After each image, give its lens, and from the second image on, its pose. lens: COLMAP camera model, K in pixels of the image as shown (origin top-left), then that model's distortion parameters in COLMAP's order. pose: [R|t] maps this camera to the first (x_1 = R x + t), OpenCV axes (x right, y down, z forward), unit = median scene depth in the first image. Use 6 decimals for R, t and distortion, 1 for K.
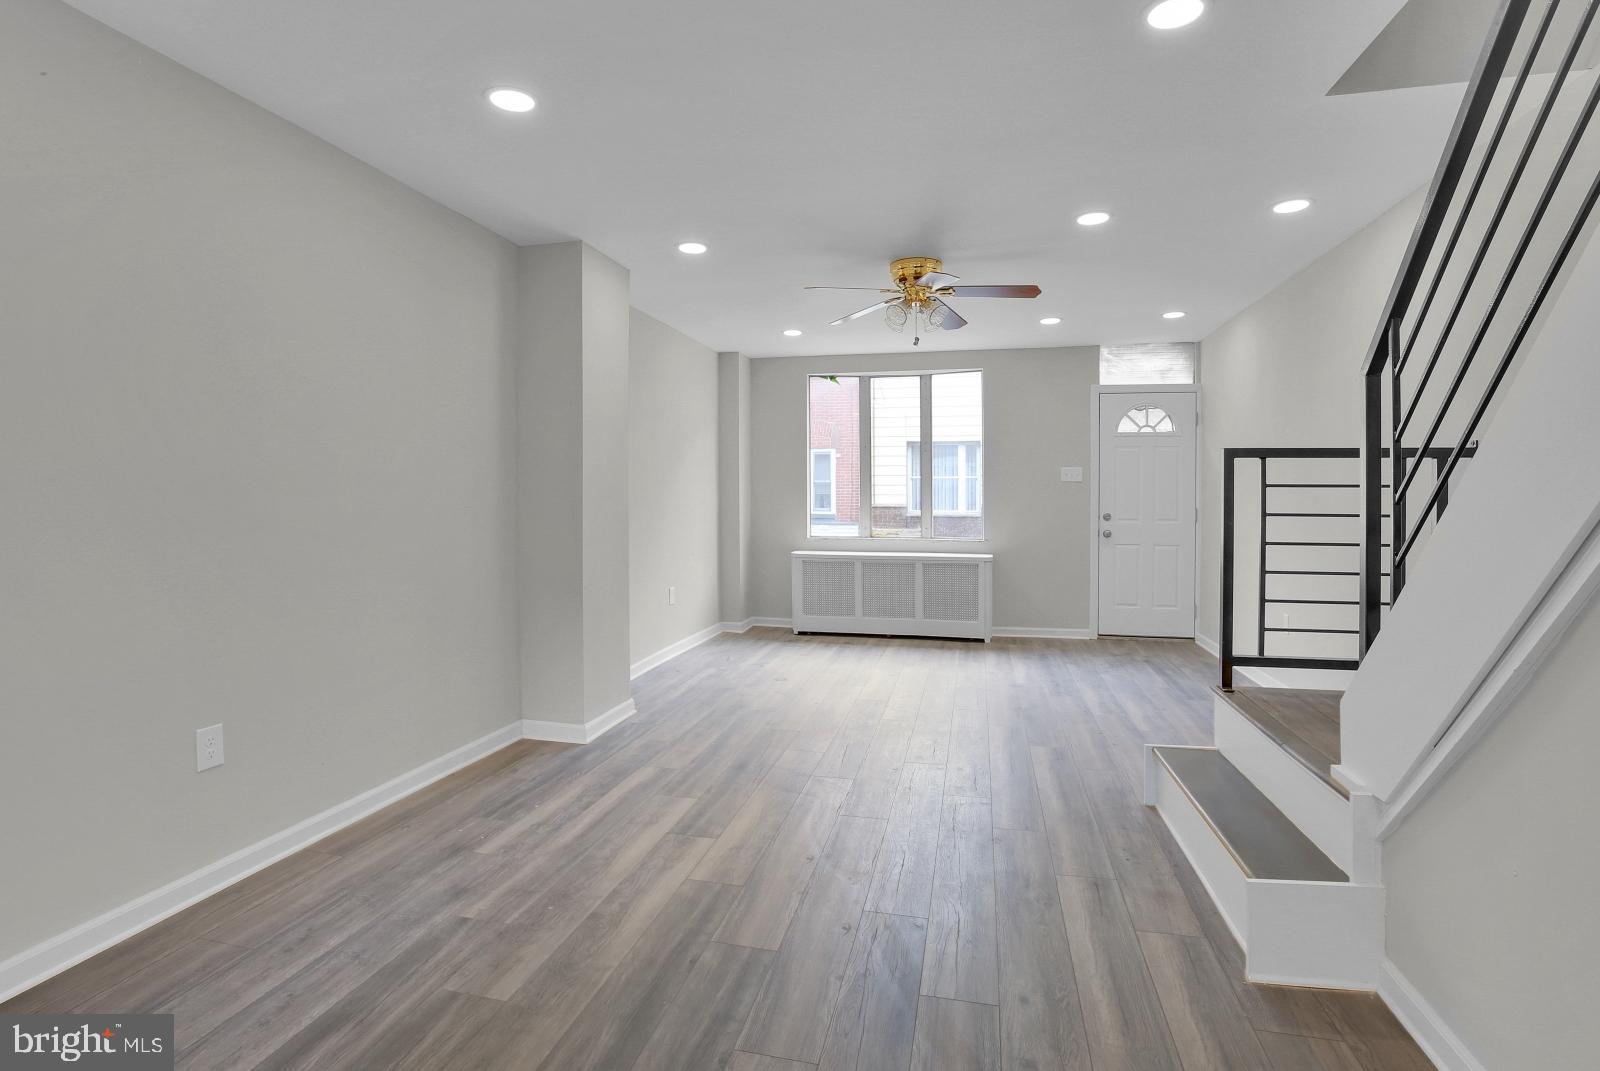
lens RADIAL K [[768.2, 0, 814.3], [0, 768.2, 493.0], [0, 0, 1]] dist [-0.027878, 0.000297]
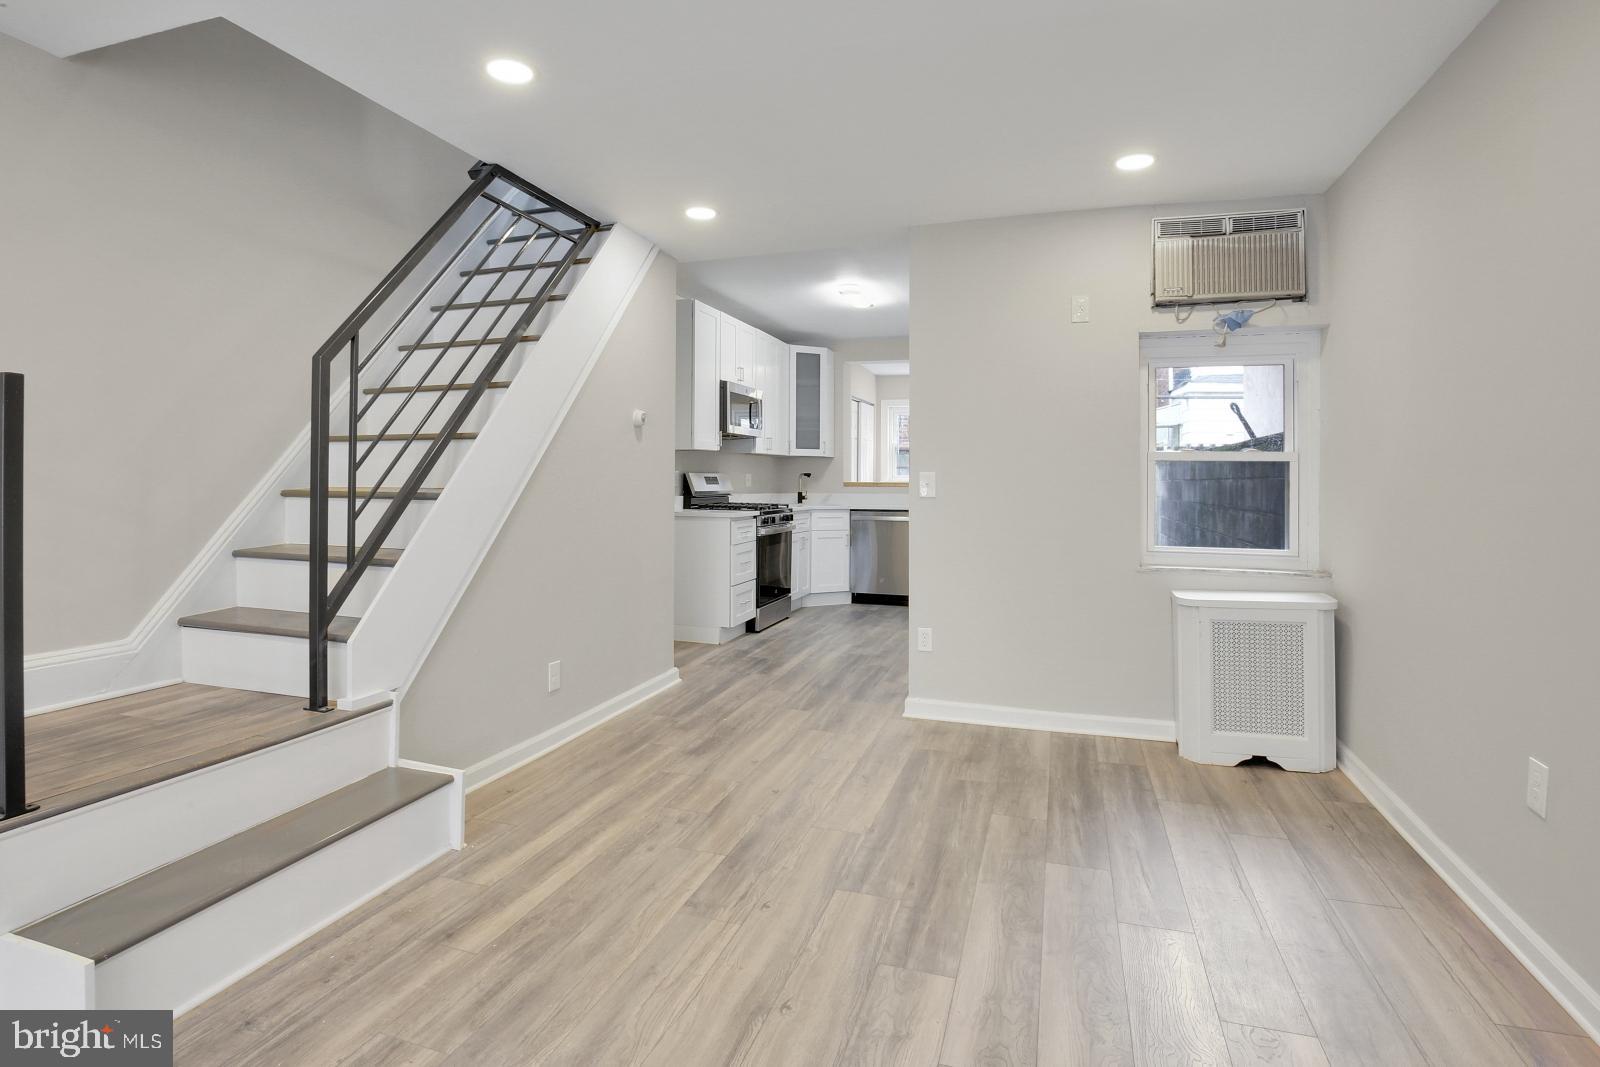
lens RADIAL K [[809.0, 0, 794.1], [0, 809.0, 466.2], [0, 0, 1]] dist [-0.033145, 0.000206]
pose [[-0.994331, -0.007773, 0.106049, -0.033738], [-0.009361, 0.999851, -0.014485, 0.004903], [-0.105920, -0.015396, -0.994255, 0.691791]]
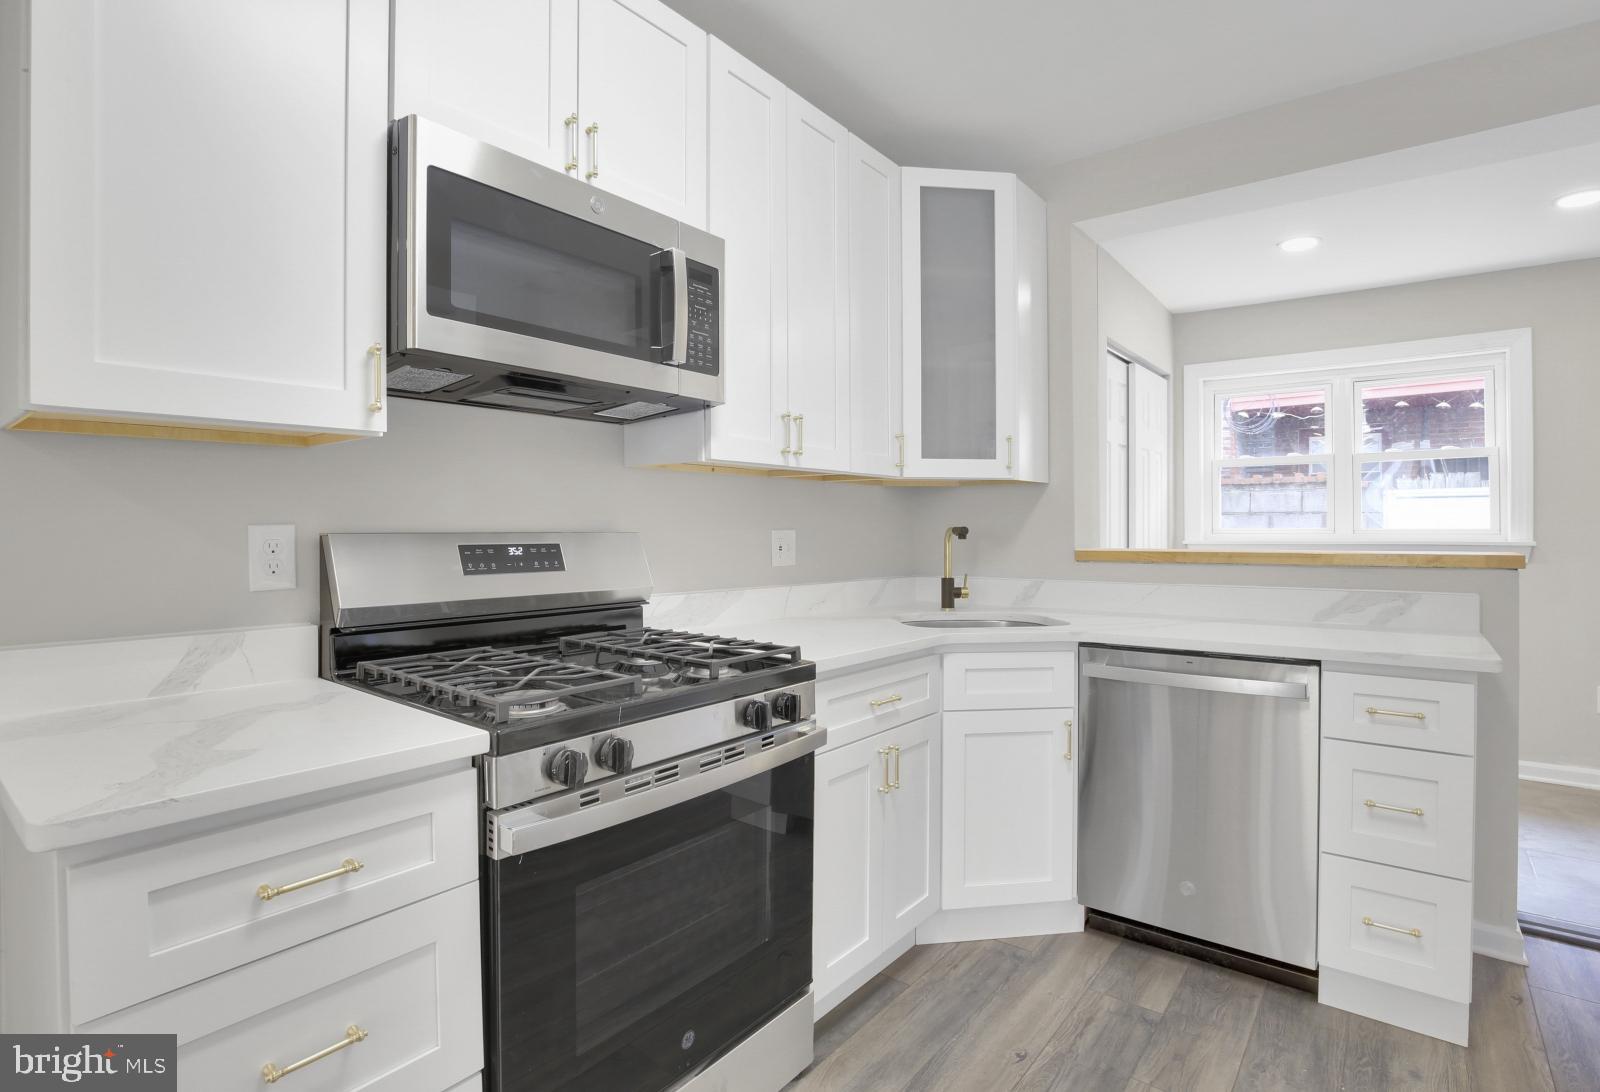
lens RADIAL K [[785.6, 0, 804.4], [0, 785.6, 522.4], [0, 0, 1]] dist [-0.046276, 0.009018]
pose [[-0.898482, 0.000094, 0.439011, -0.033618], [-0.002652, 0.999981, -0.005643, -0.002600], [-0.439003, -0.006234, -0.898464, -0.129963]]
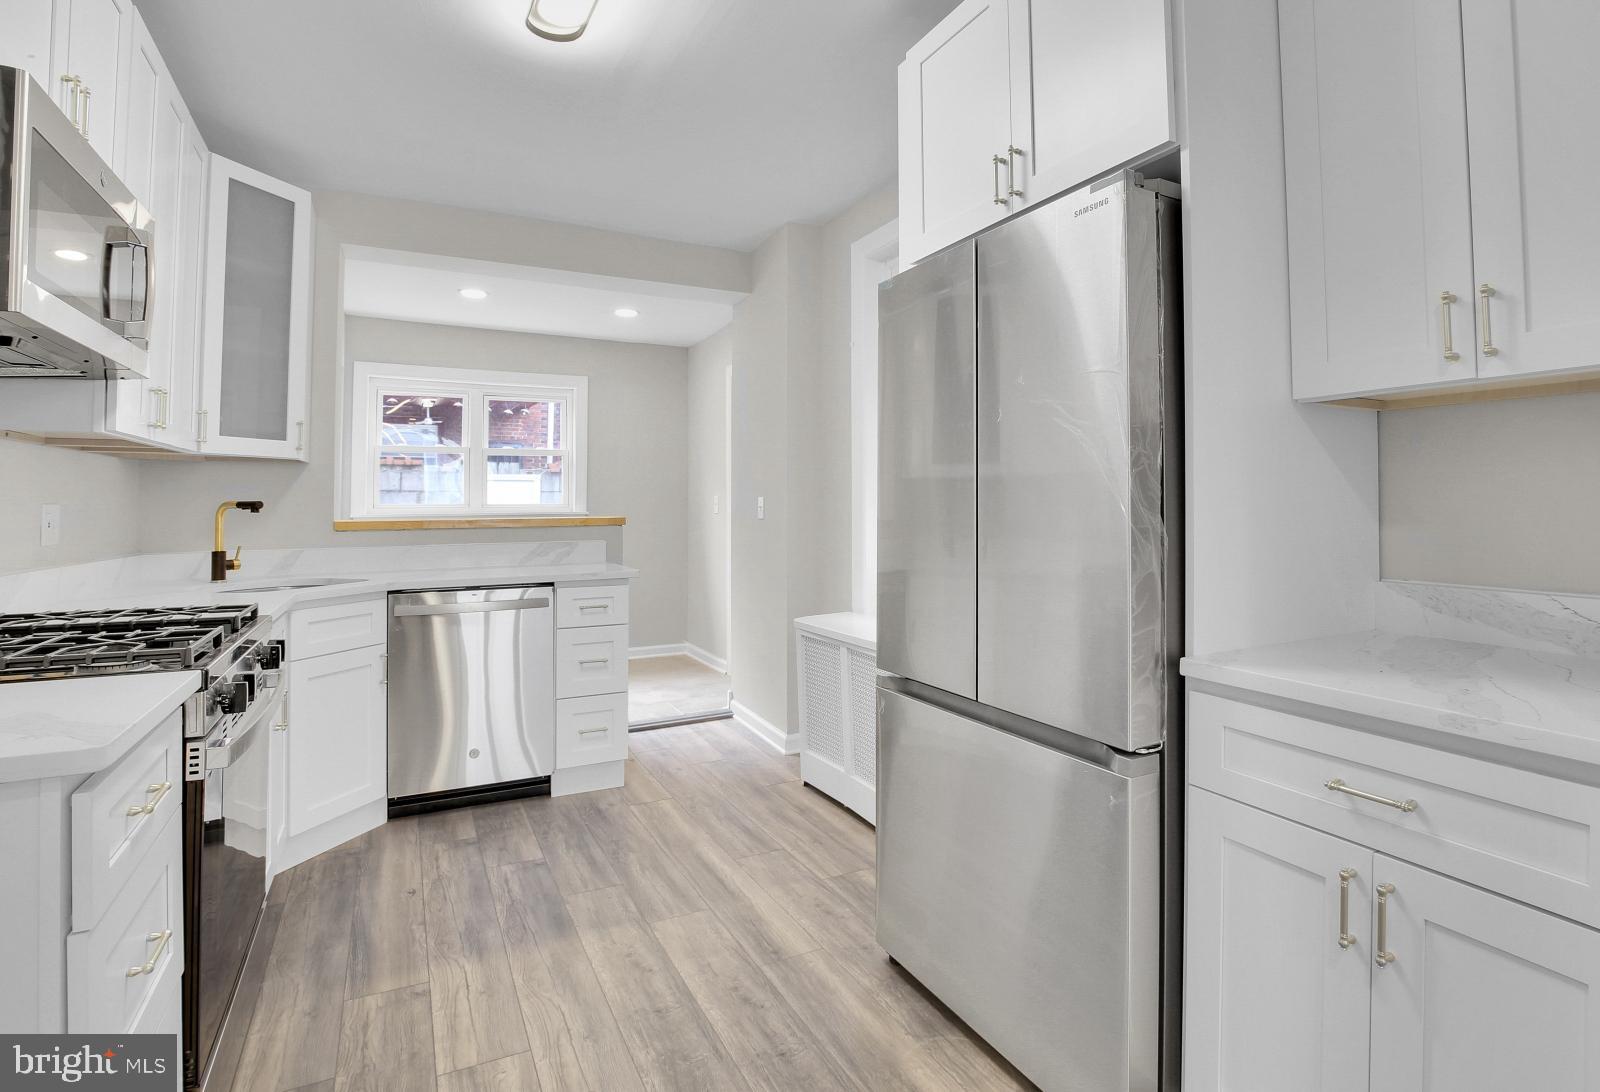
lens RADIAL K [[795.1, 0, 803.2], [0, 795.1, 472.7], [0, 0, 1]] dist [-0.029026, 0.001034]
pose [[-0.776531, -0.024193, -0.629615, 0.116574], [0.002179, 0.999153, -0.041080, 0.000025], [0.630076, -0.033272, -0.775821, 0.010431]]
